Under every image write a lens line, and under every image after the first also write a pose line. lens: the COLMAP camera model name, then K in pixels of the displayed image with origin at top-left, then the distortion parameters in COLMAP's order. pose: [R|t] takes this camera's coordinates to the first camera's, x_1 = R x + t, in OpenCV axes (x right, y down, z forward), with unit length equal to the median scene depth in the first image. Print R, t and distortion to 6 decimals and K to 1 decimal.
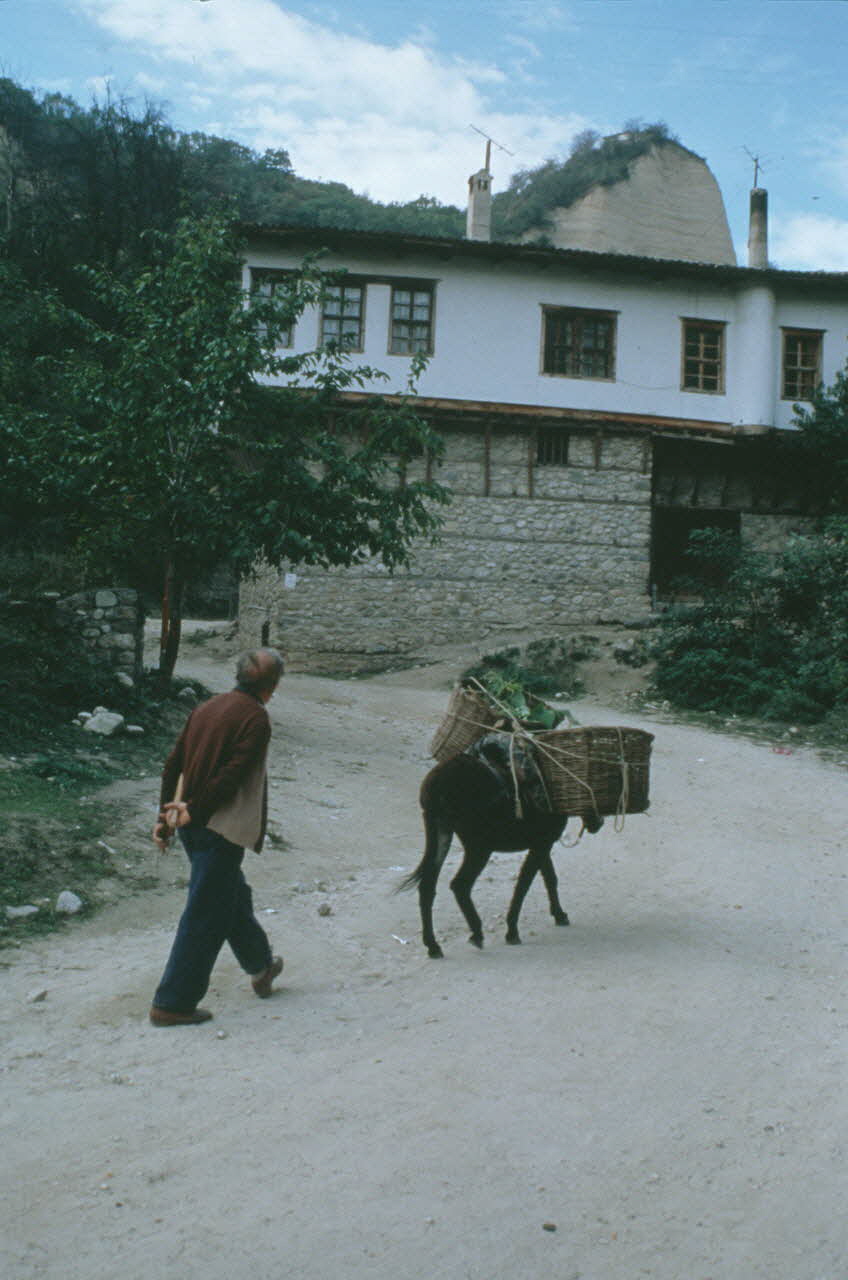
lens RADIAL K [[1485.9, 0, 424.0], [0, 1485.9, 640.0], [0, 0, 1]] dist [-0.116500, 0.041281]
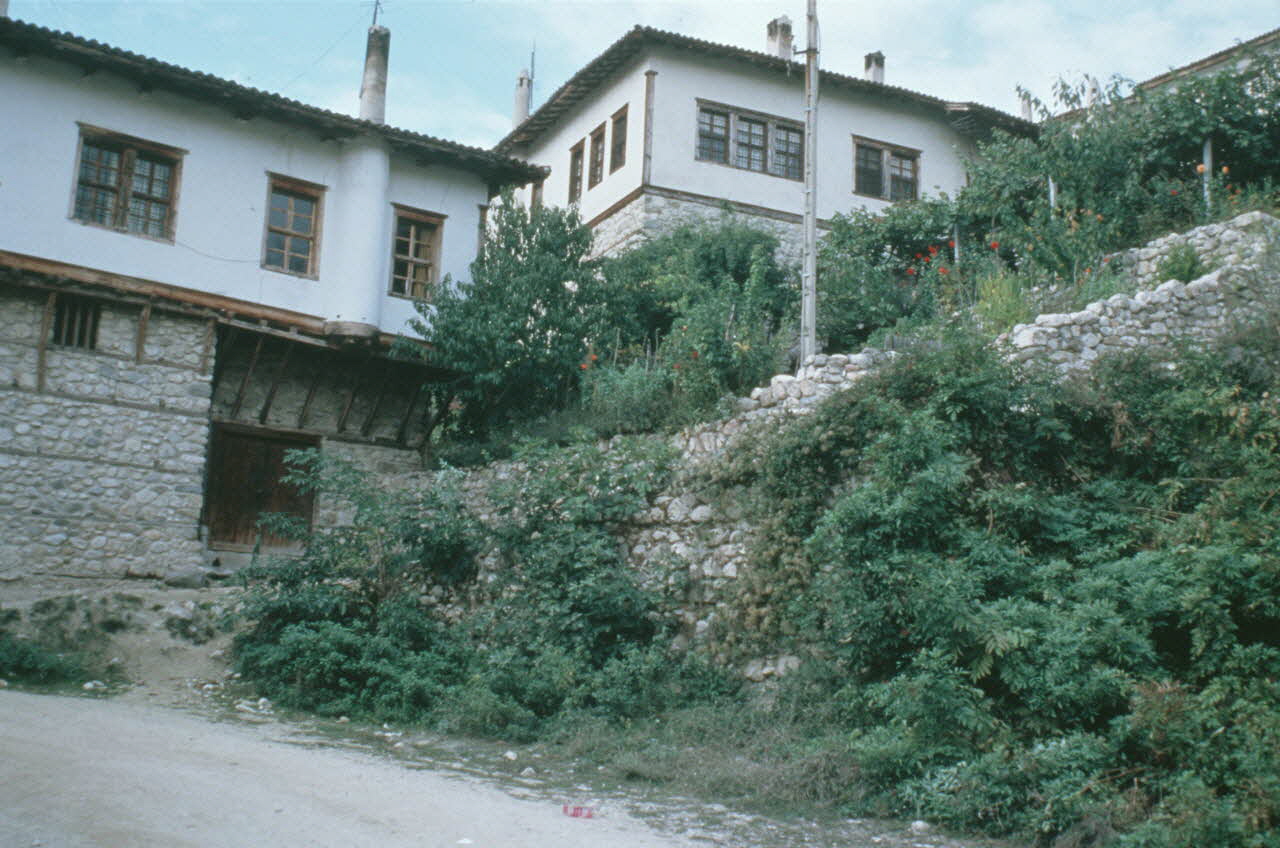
lens RADIAL K [[1485.9, 0, 640.1], [0, 1485.9, 454.5], [0, 0, 1]] dist [-0.116500, 0.041281]
pose [[0.869001, 0.074845, 0.489117, -0.015694], [-0.026079, 0.994048, -0.105775, -0.001733], [-0.494122, 0.079163, 0.865781, 0.268963]]
